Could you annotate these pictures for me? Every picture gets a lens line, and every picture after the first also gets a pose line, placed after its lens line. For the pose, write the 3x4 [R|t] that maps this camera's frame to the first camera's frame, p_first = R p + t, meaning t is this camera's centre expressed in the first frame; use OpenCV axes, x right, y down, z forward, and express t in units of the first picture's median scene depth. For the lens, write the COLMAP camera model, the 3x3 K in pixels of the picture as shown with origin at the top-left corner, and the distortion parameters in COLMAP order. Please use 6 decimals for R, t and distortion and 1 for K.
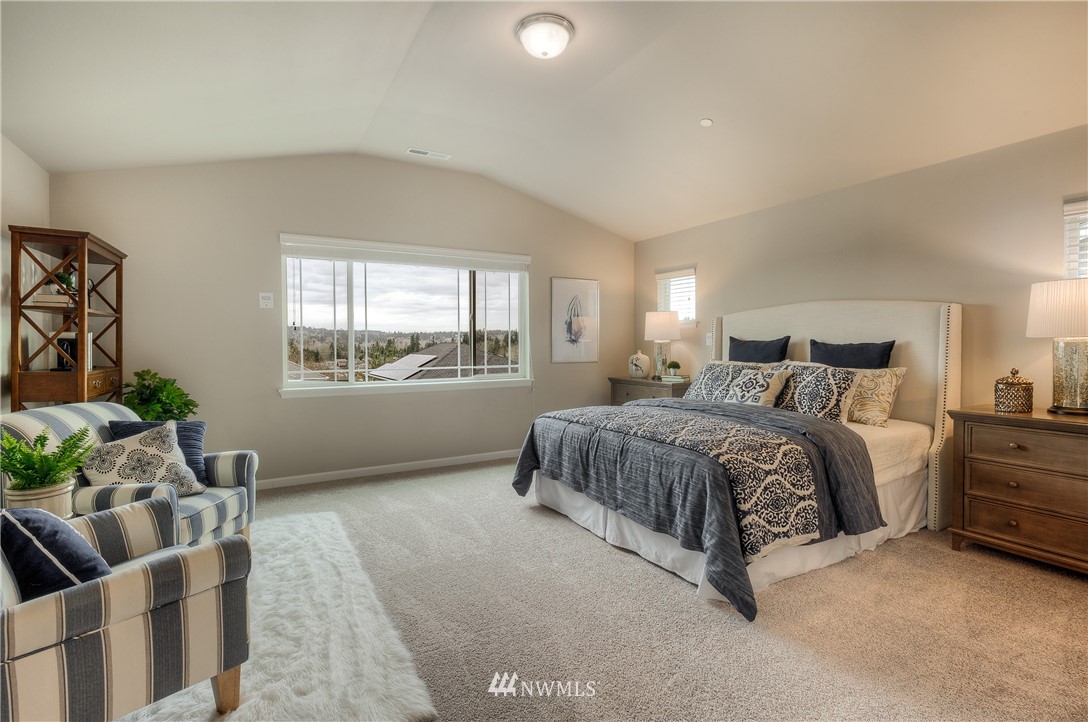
lens RADIAL K [[517.7, 0, 567.7], [0, 517.7, 347.4], [0, 0, 1]] dist [-0.012496, 0.000264]
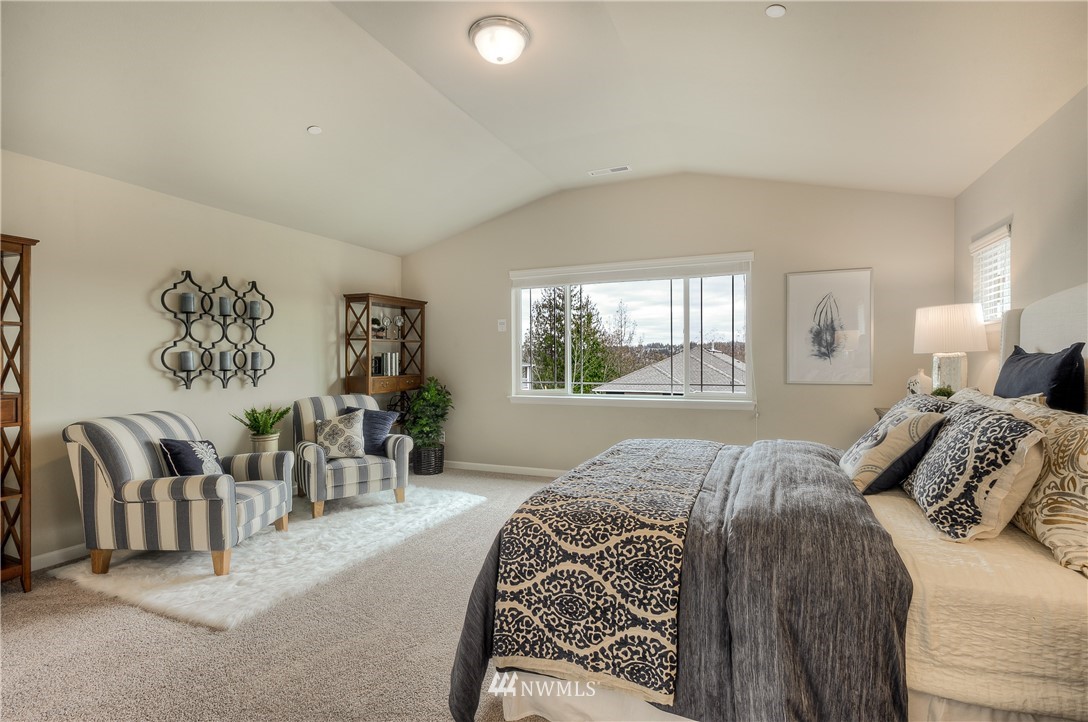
lens RADIAL K [[517.7, 0, 547.5], [0, 517.7, 363.6], [0, 0, 1]] dist [-0.012496, 0.000264]
pose [[0.583298, 0.007411, -0.812225, 0.671694], [-0.002898, 0.999971, 0.007043, -0.007476], [0.812253, -0.001755, 0.583302, 0.435874]]
